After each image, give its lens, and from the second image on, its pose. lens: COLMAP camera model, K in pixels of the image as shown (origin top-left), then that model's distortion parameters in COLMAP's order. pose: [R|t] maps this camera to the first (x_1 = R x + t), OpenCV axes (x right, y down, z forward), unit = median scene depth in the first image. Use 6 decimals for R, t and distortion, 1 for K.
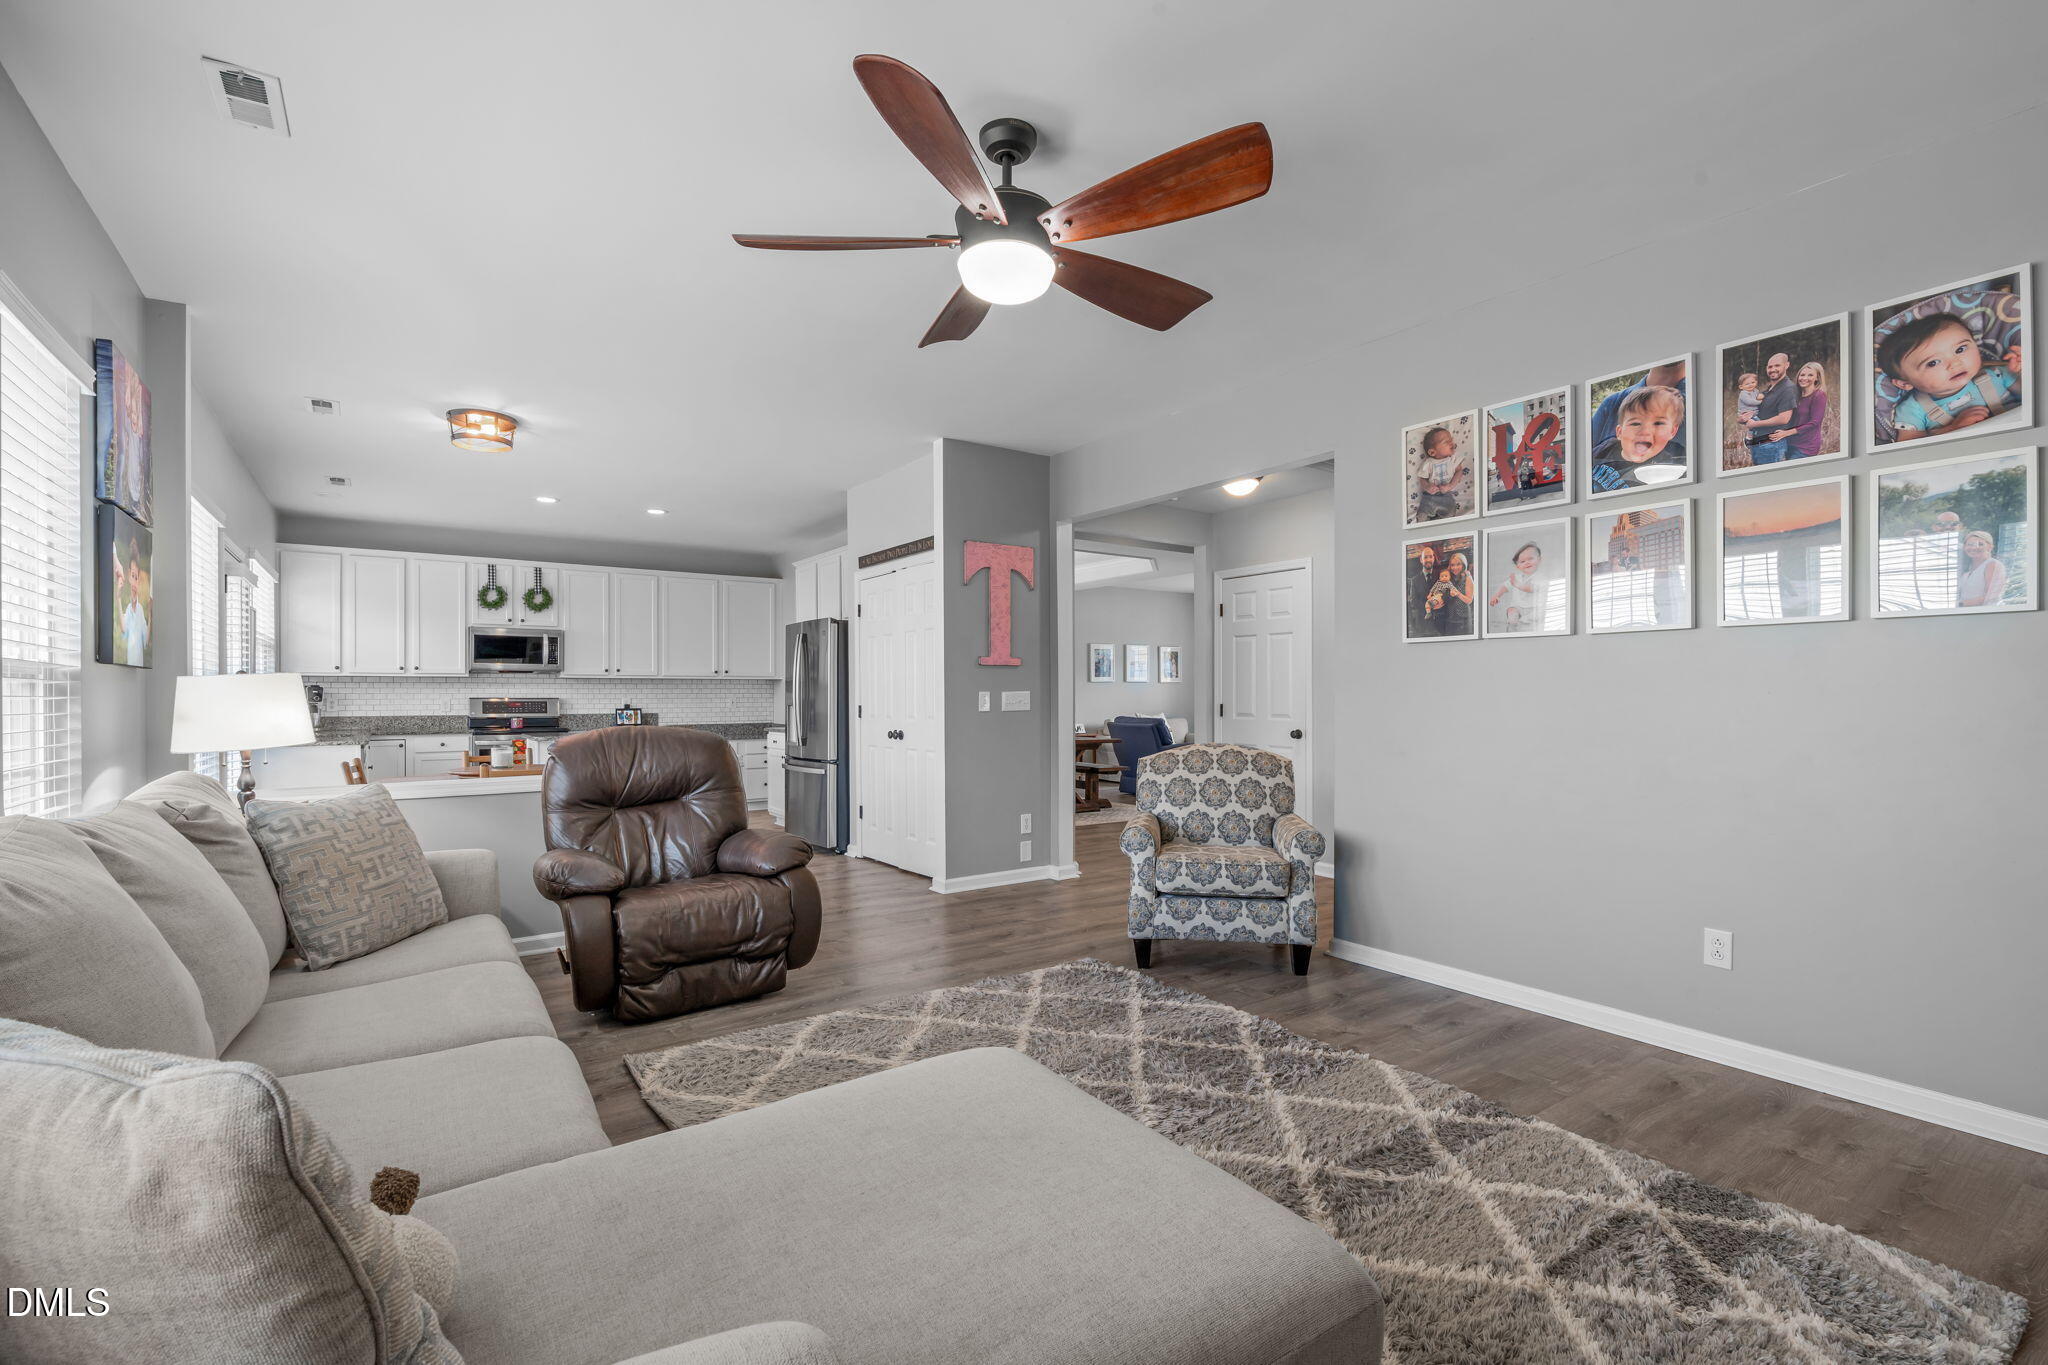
lens RADIAL K [[930.6, 0, 1033.1], [0, 930.6, 688.6], [0, 0, 1]] dist [-0.004601, 0.001643]
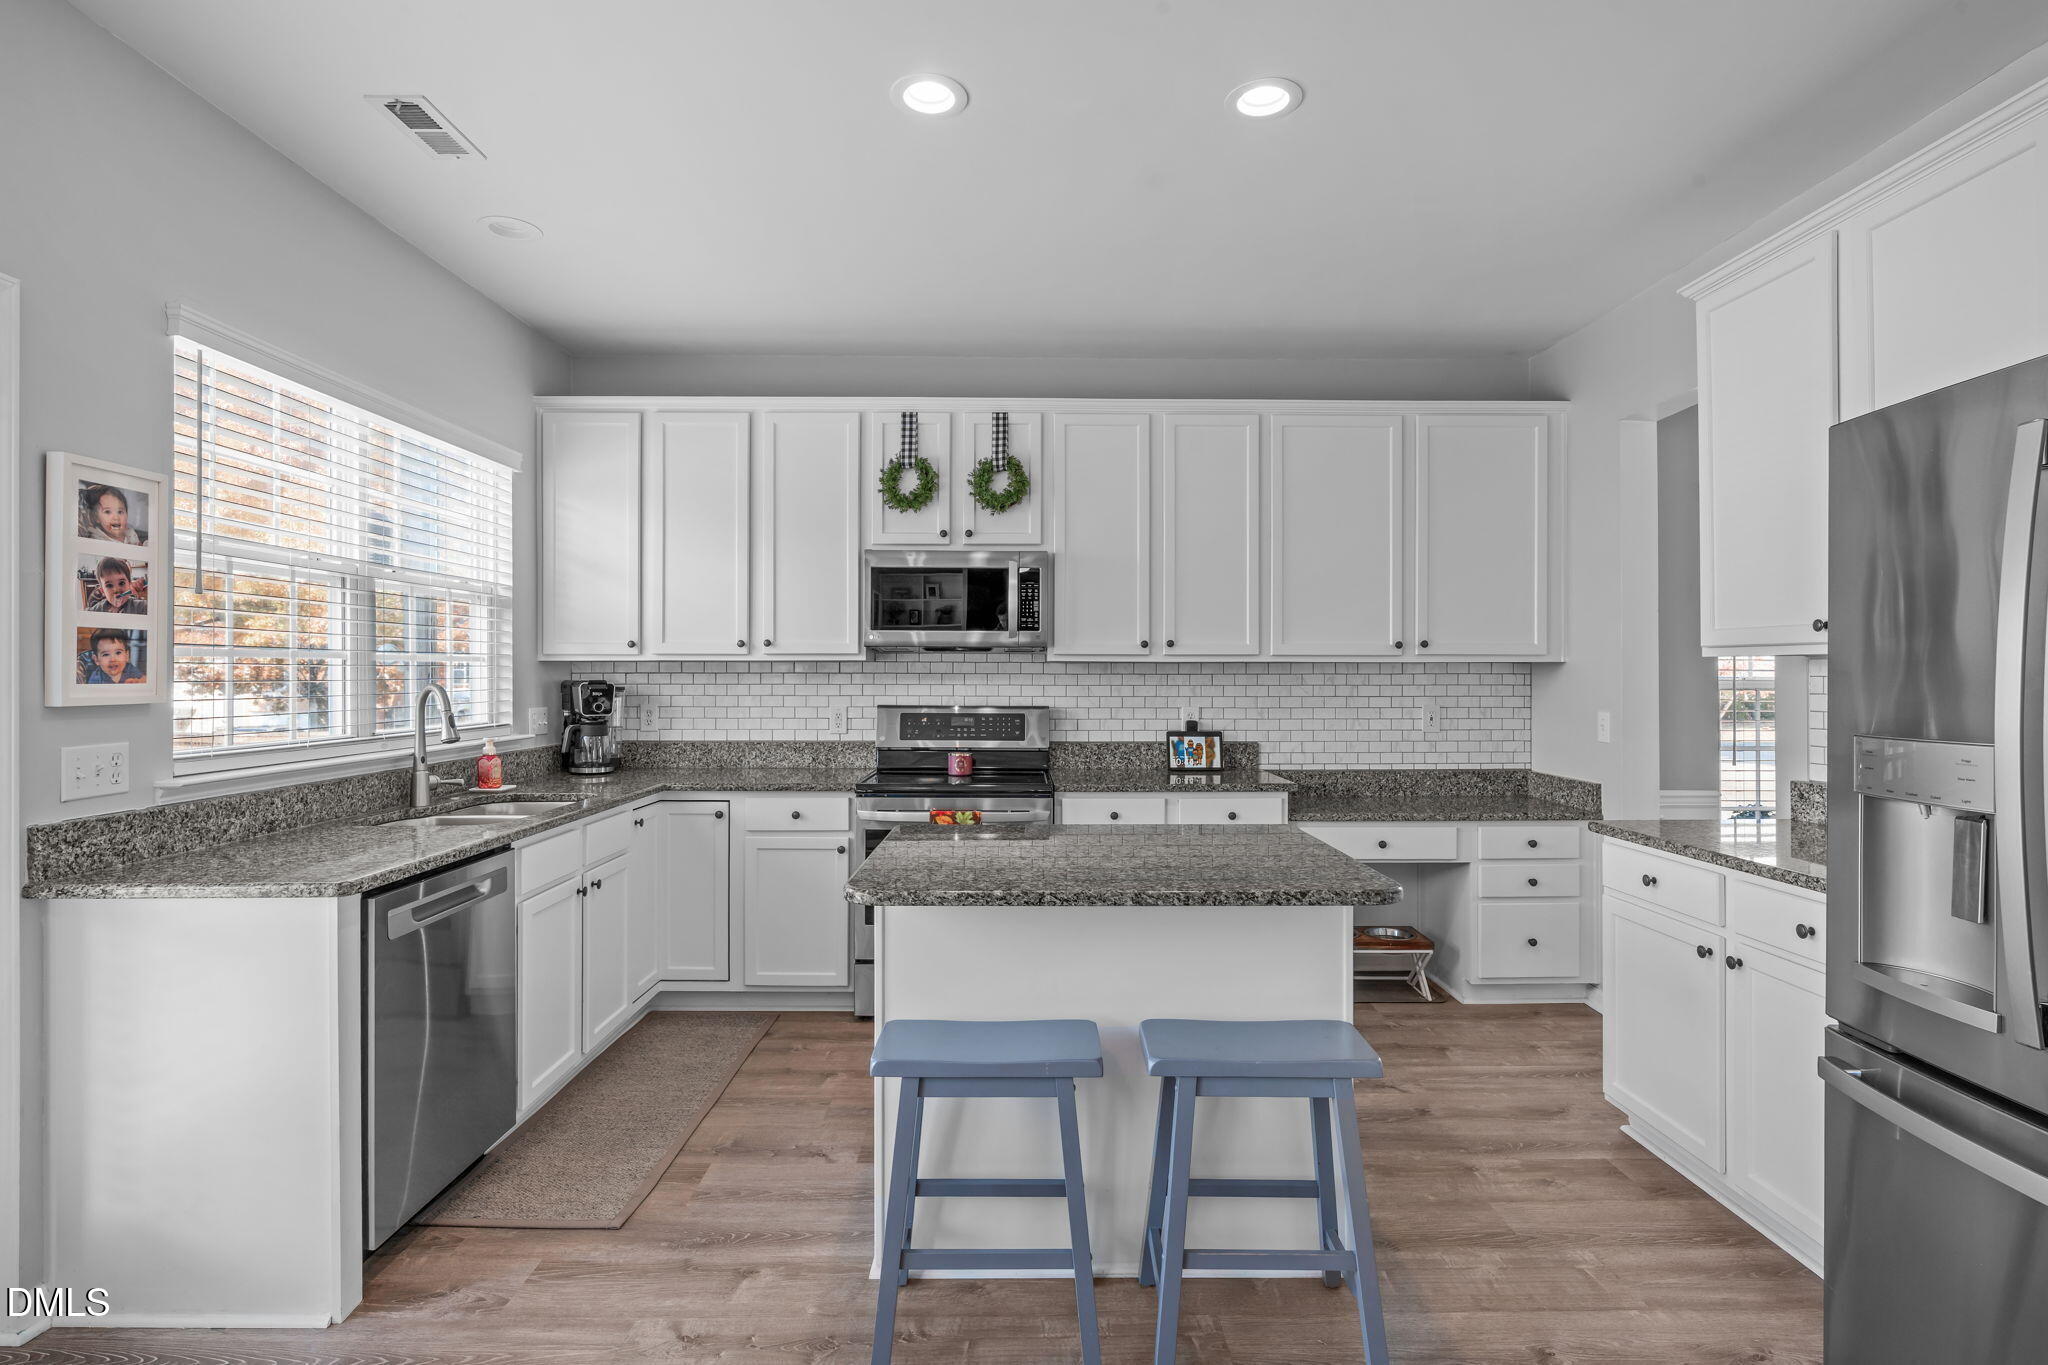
lens RADIAL K [[1007.2, 0, 1037.6], [0, 1007.2, 672.6], [0, 0, 1]] dist [-0.012308, 0.002540]
pose [[0.828532, 0.002221, -0.559938, -0.251659], [0.000241, 0.999991, 0.004324, -0.008753], [0.559942, -0.003718, 0.828523, 0.615759]]
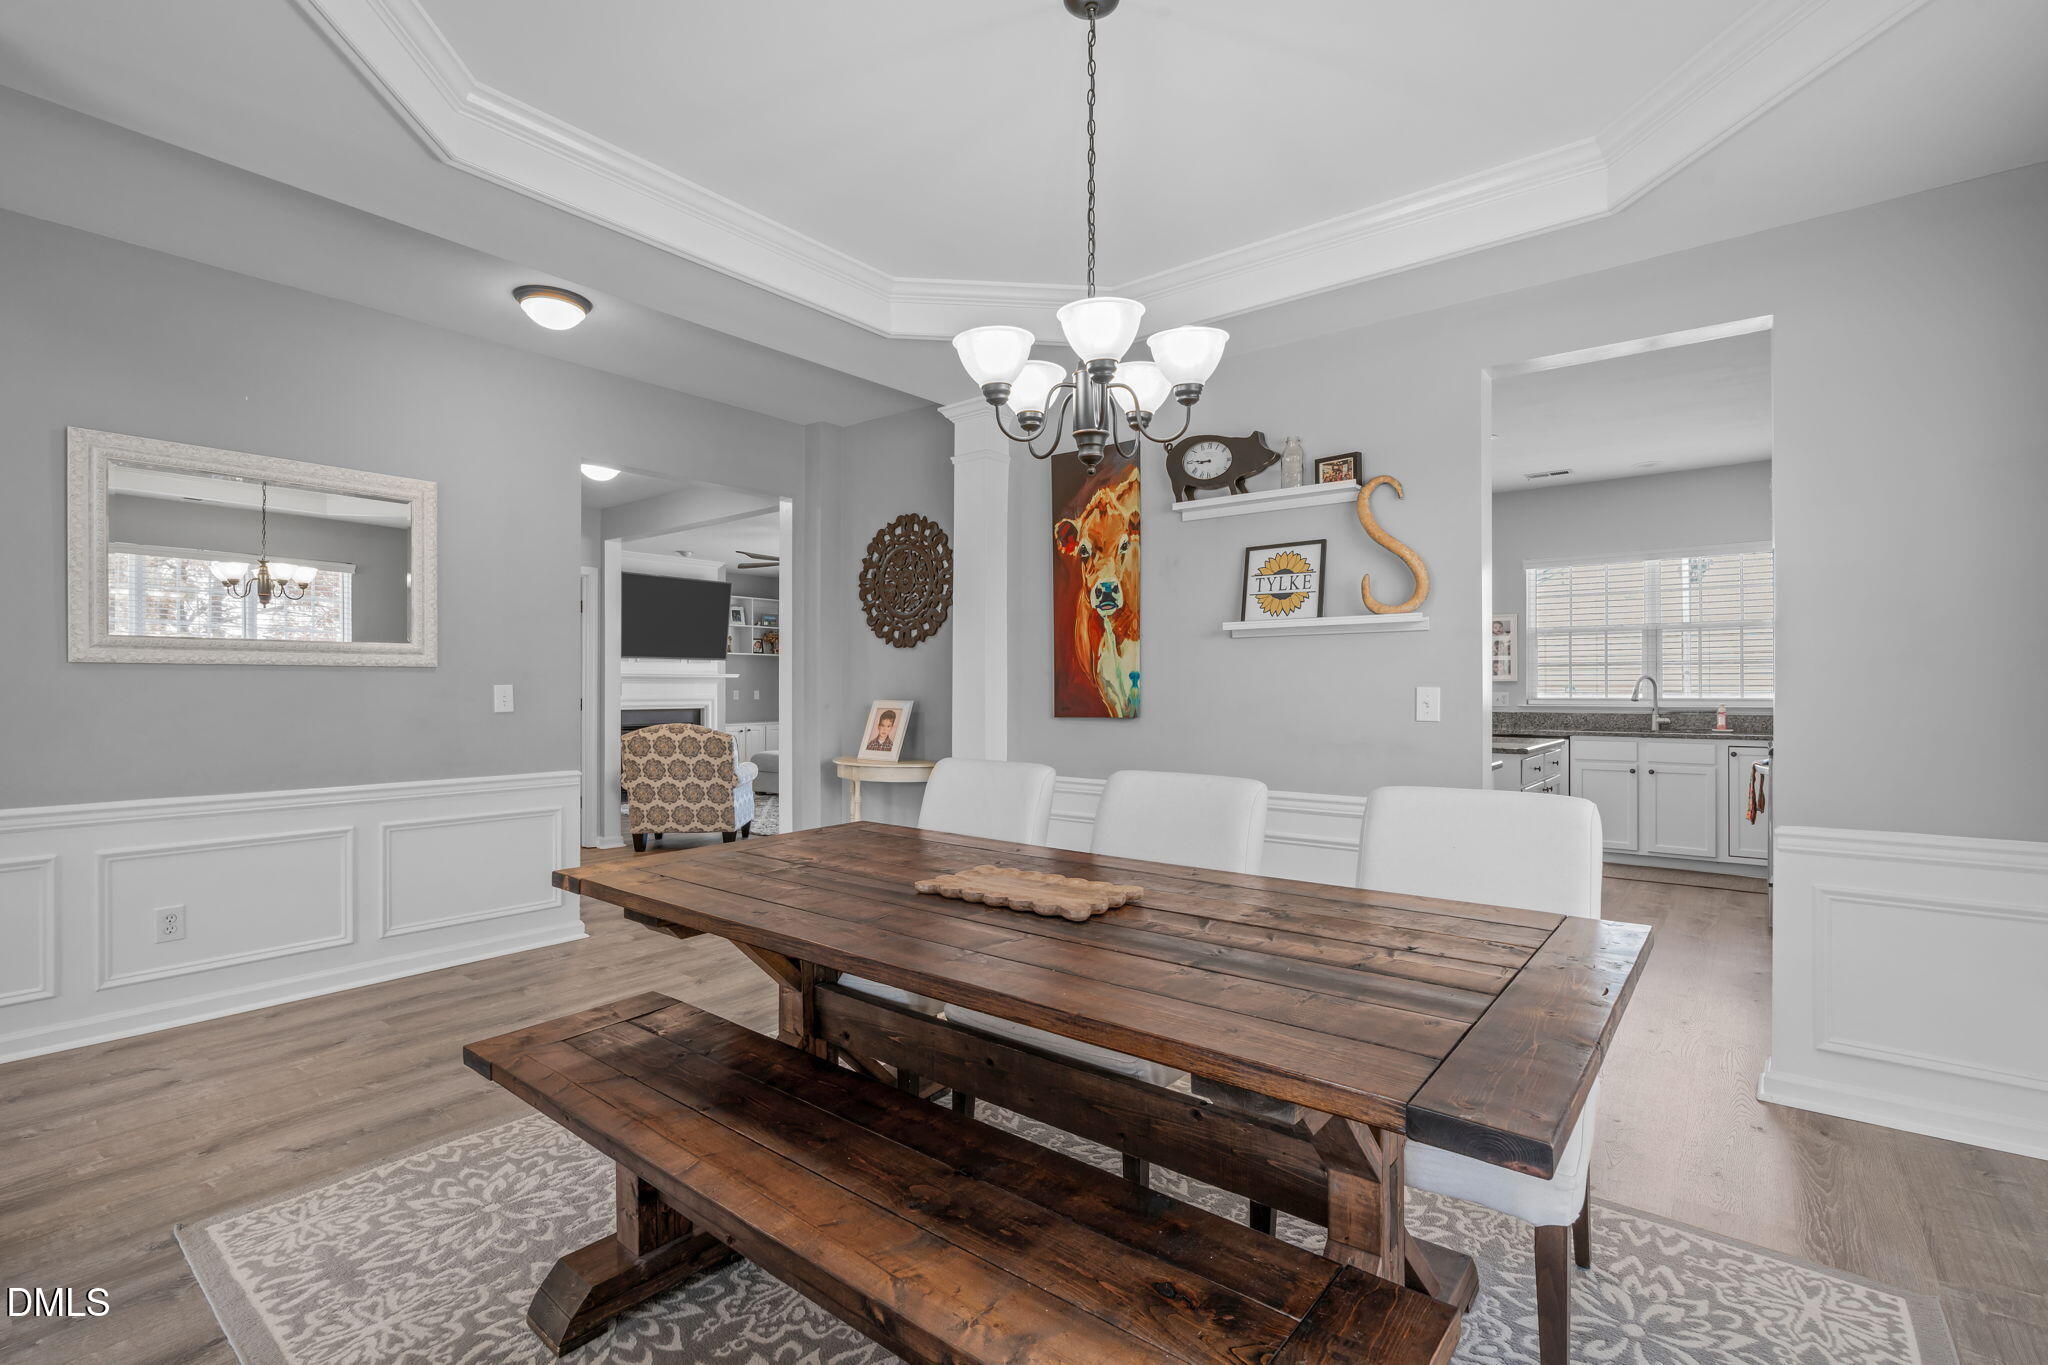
lens RADIAL K [[930.6, 0, 1009.7], [0, 930.6, 671.0], [0, 0, 1]] dist [-0.004601, 0.001643]
pose [[-0.962356, -0.005909, -0.271728, 0.054544], [0.000561, 0.999718, -0.023729, 0.010312], [0.271791, -0.022988, -0.962082, 1.361625]]
